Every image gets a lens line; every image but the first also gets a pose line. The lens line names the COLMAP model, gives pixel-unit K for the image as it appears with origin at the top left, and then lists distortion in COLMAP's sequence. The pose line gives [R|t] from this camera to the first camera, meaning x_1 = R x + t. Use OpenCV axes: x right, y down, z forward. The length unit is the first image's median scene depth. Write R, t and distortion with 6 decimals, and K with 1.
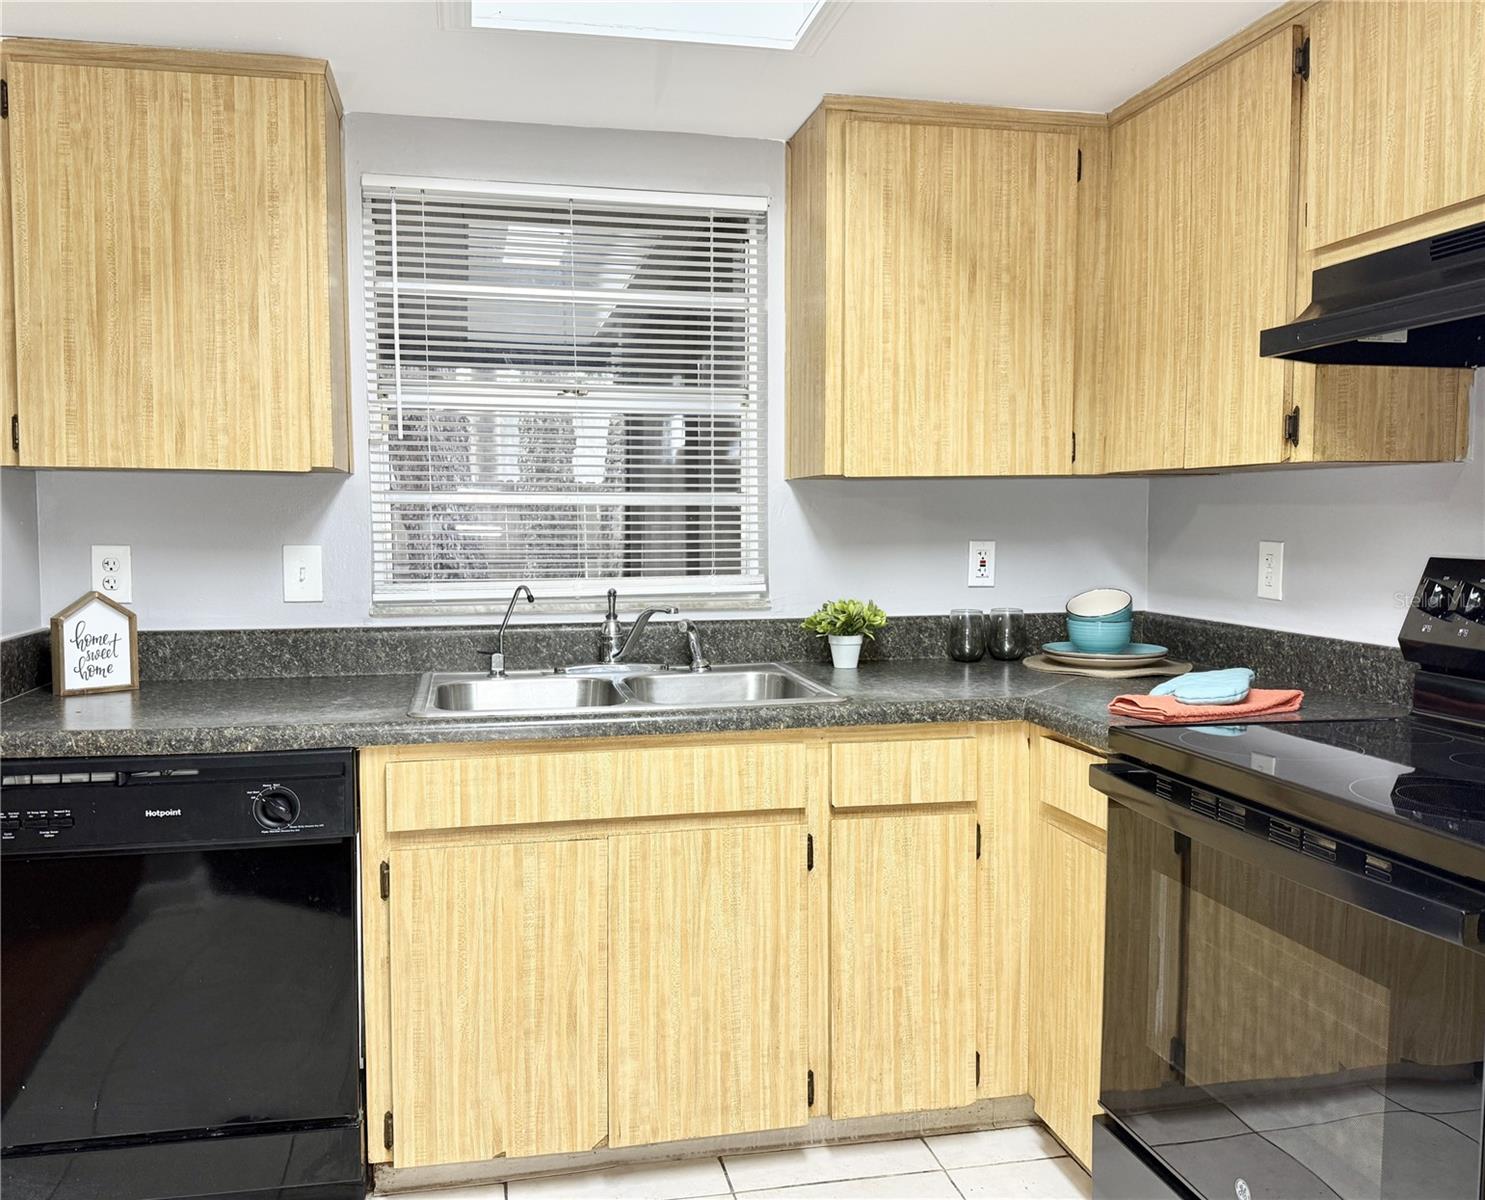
lens RADIAL K [[1234.2, 0, 740.4], [0, 1234.2, 595.3], [0, 0, 1]] dist [0.041224, -0.058396]
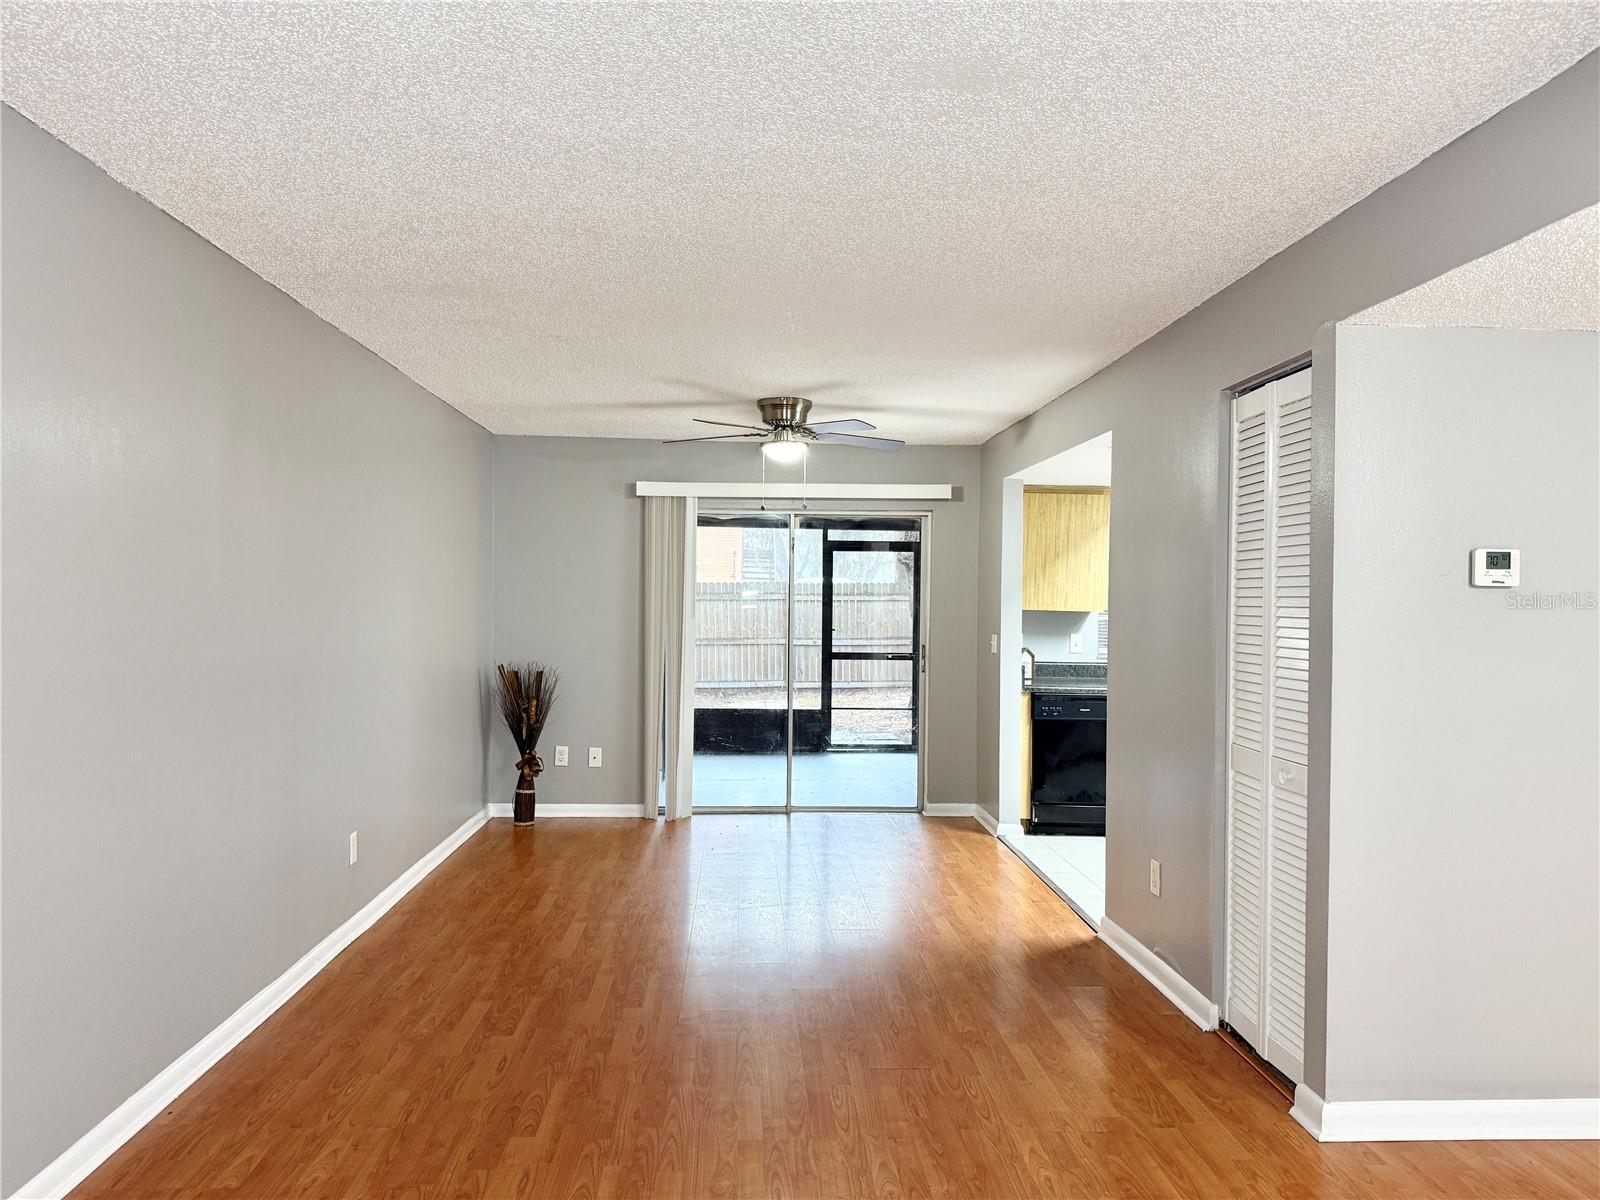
lens RADIAL K [[1105.7, 0, 812.3], [0, 1105.7, 607.2], [0, 0, 1]] dist [0.073778, -0.066644]
pose [[0.989244, 0.015580, -0.145441, -0.687009], [-0.024135, 0.998068, -0.057246, 0.072373], [0.144268, 0.060141, 0.987709, -2.001709]]
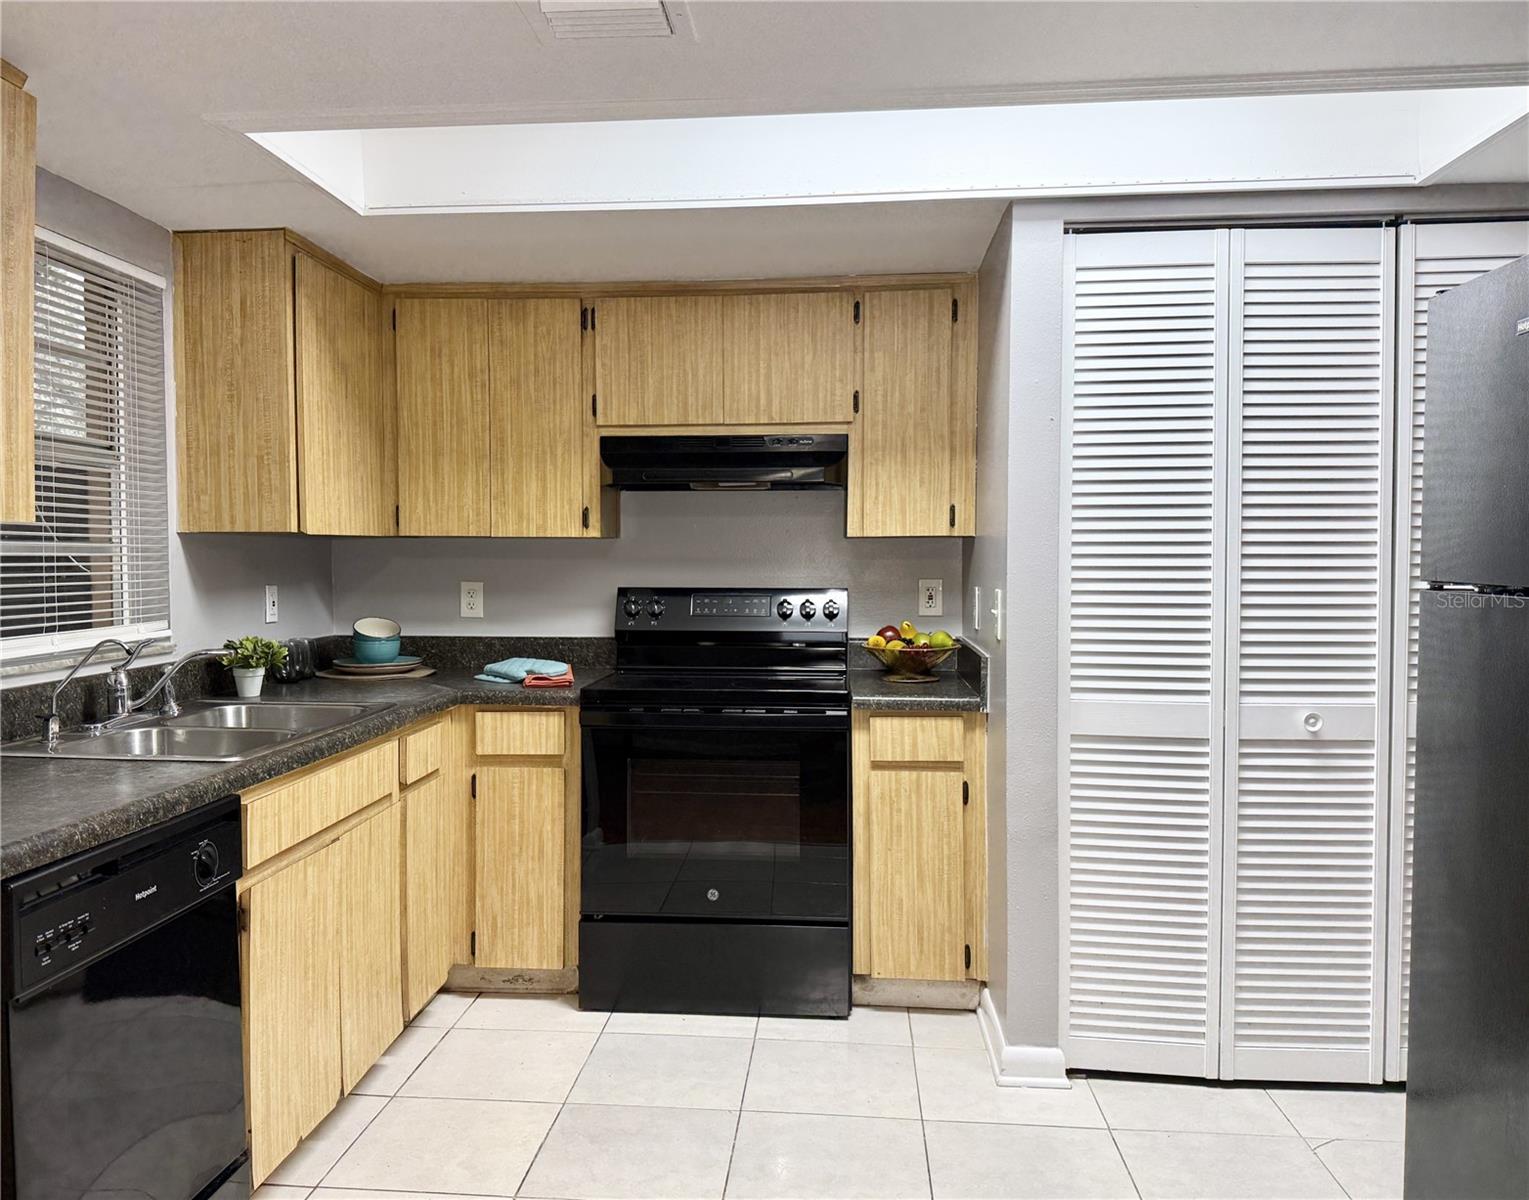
lens RADIAL K [[1139.9, 0, 781.3], [0, 1139.9, 586.9], [0, 0, 1]] dist [0.098981, -0.095448]
pose [[0.272982, -0.023074, 0.961742, -1.022636], [0.057988, 0.998289, 0.007491, -0.028365], [-0.960270, 0.053725, 0.273853, 0.252918]]
